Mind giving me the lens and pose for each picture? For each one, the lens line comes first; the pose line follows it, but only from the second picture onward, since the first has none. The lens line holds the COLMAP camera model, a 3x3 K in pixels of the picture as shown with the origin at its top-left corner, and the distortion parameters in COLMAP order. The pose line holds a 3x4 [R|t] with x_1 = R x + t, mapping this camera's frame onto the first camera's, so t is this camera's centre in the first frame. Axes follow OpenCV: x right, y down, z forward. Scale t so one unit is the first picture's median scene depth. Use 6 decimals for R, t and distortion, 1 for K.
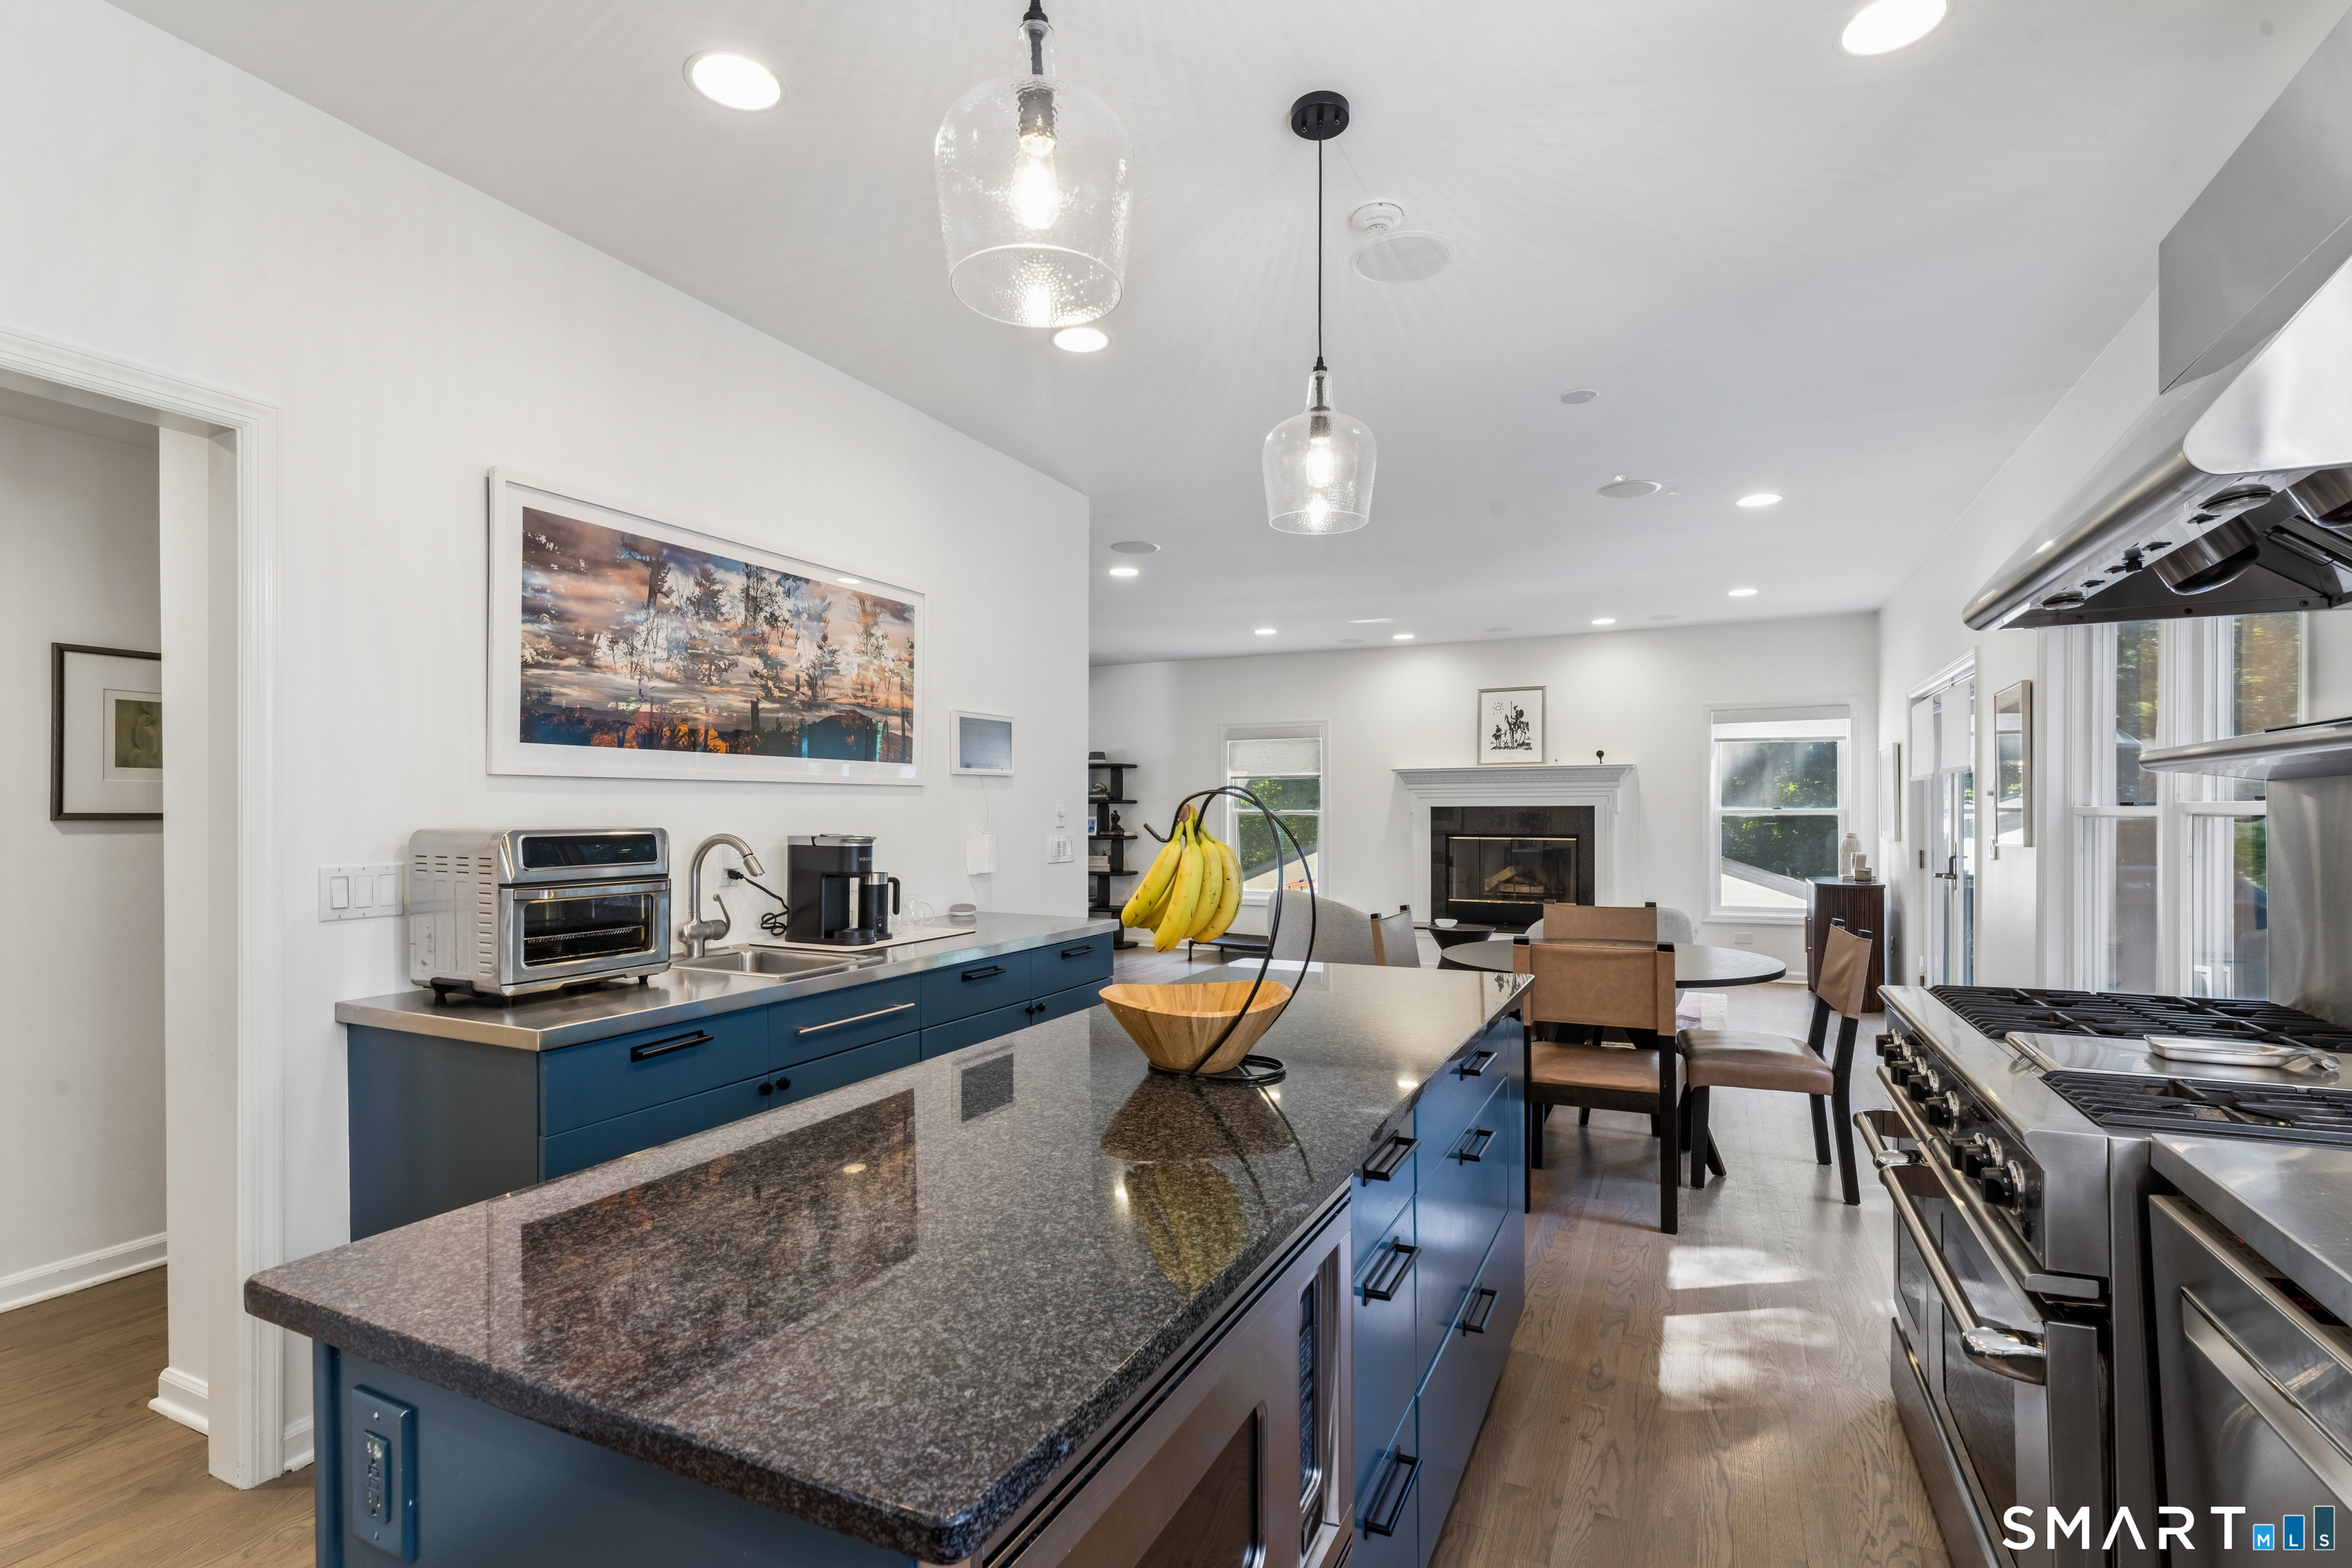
lens RADIAL K [[1089.6, 0, 1182.7], [0, 1089.6, 805.7], [0, 0, 1]] dist [-0.001775, -0.000887]
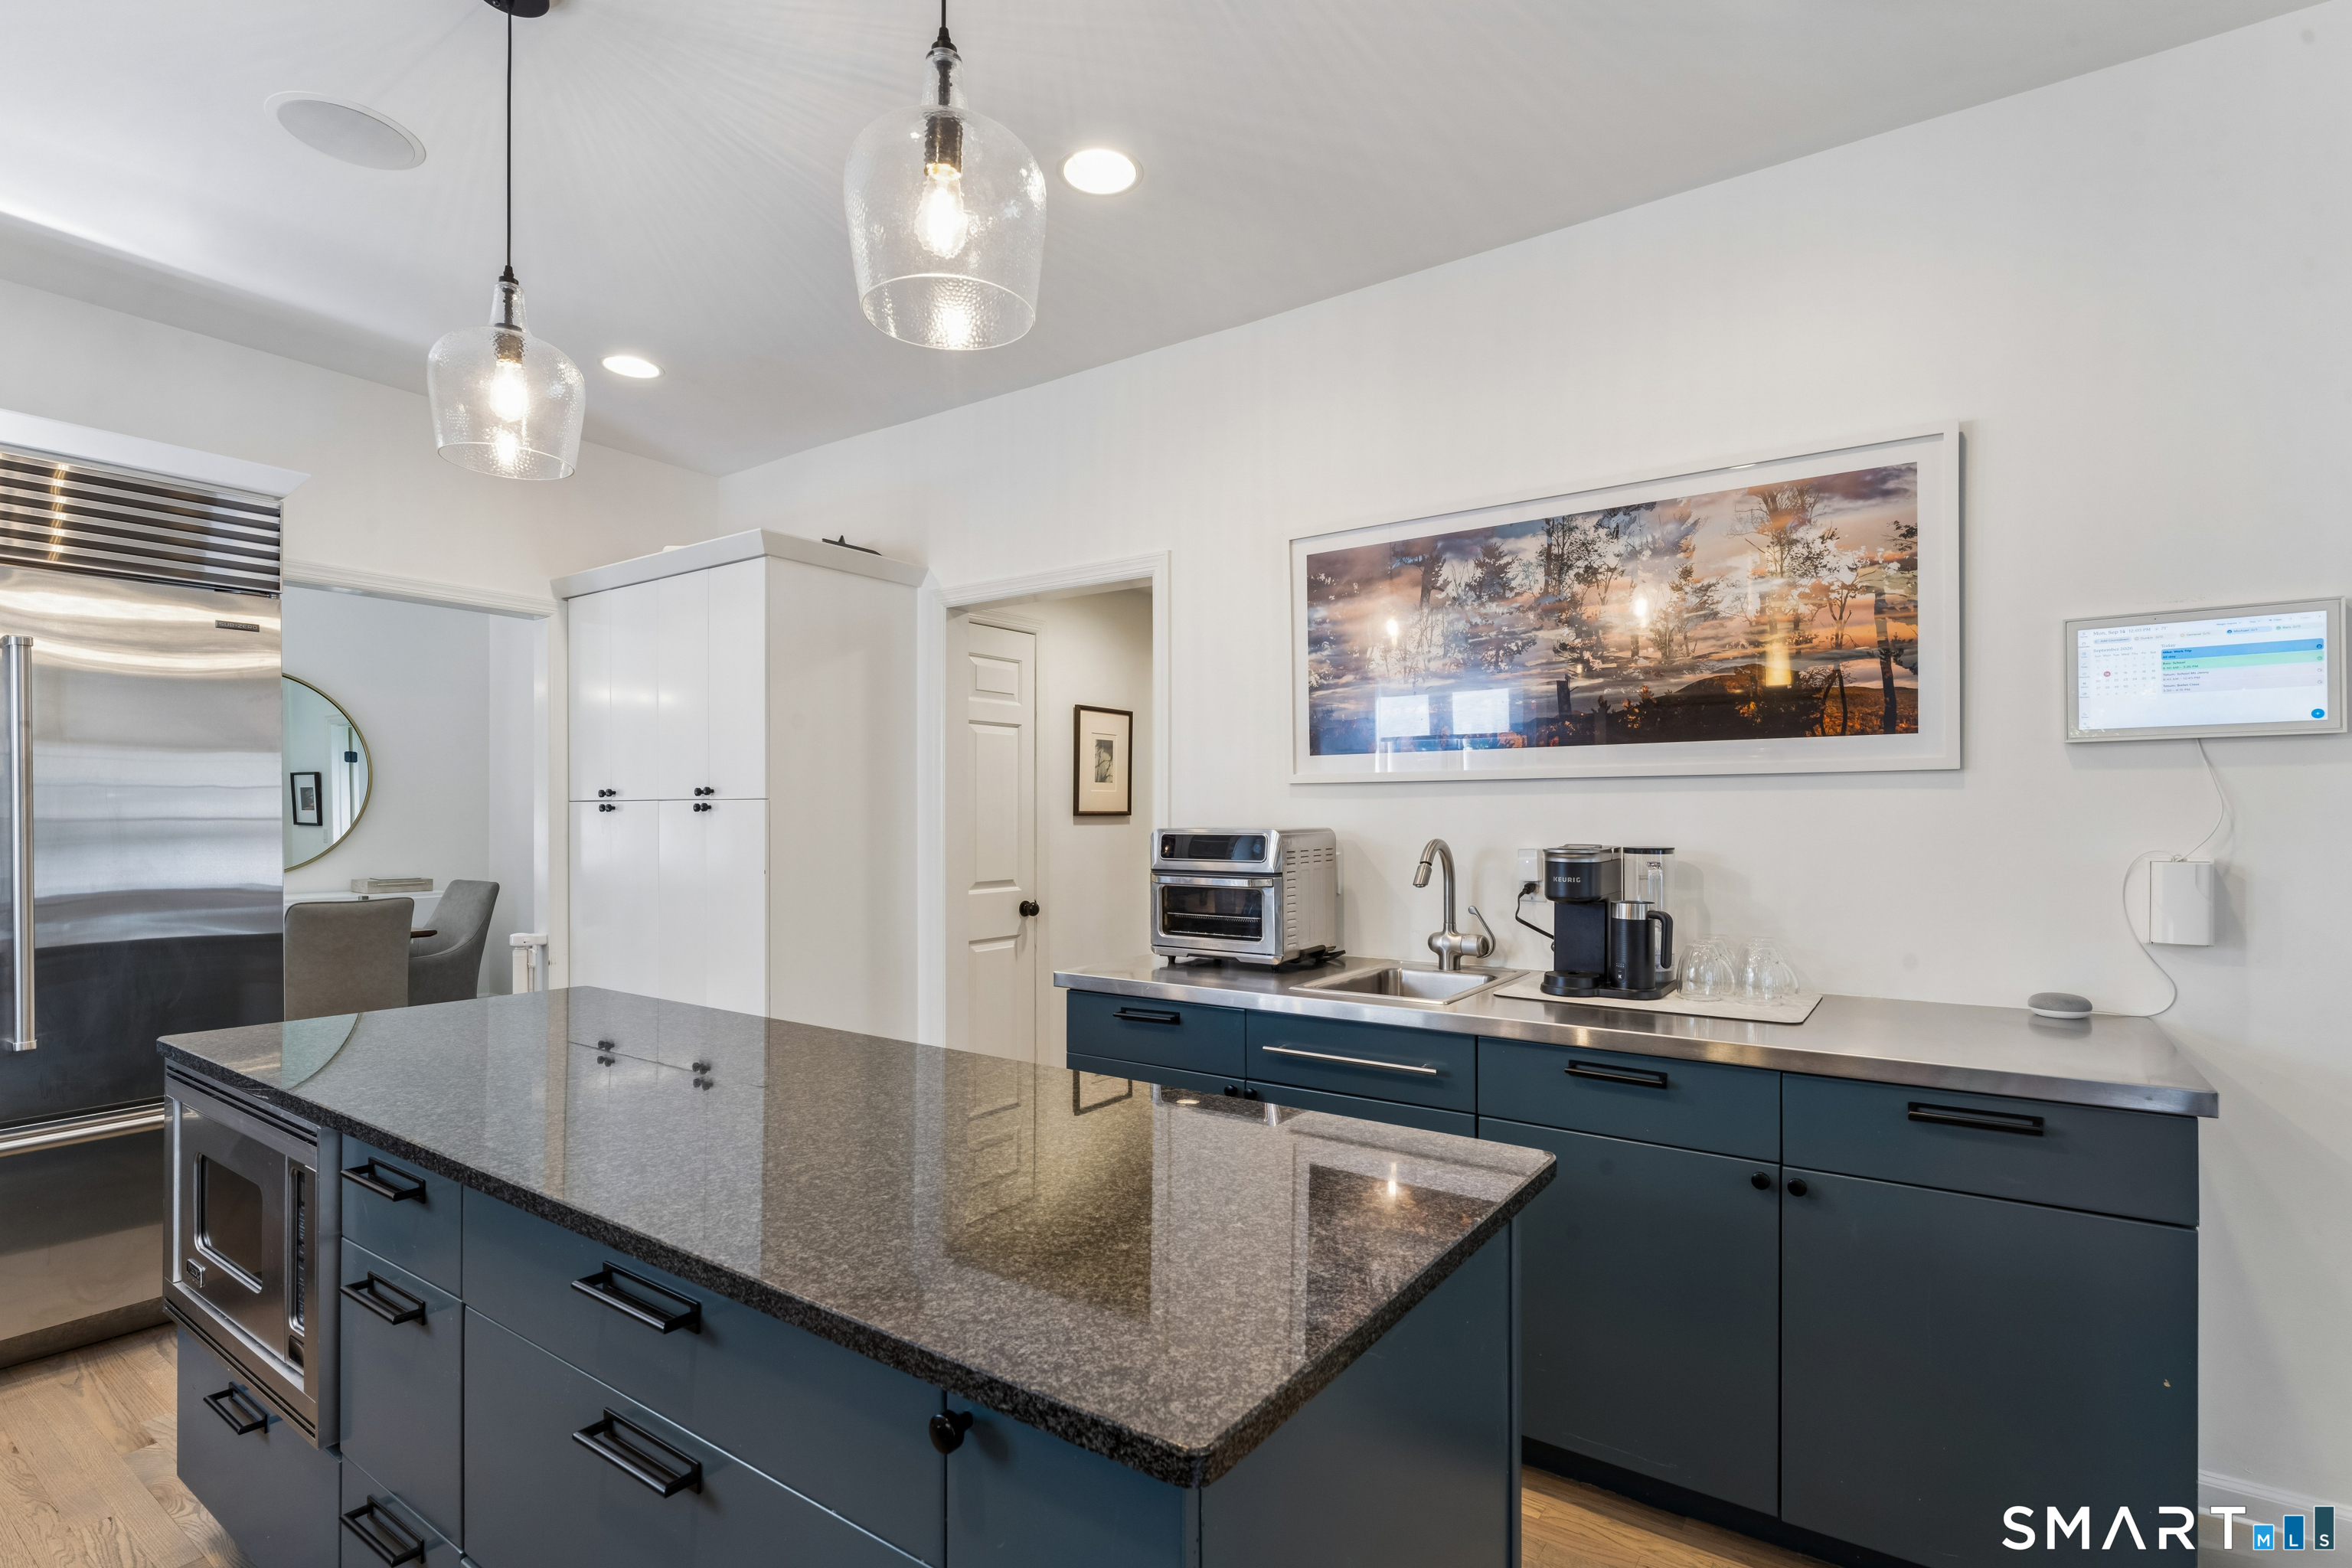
lens RADIAL K [[1089.6, 0, 1191.9], [0, 1089.6, 822.9], [0, 0, 1]] dist [-0.001775, -0.000887]
pose [[-0.150875, 0.011740, -0.988483, 0.468611], [0.005608, 0.999924, 0.011019, 0.000960], [0.988537, -0.003881, -0.150929, 0.849764]]
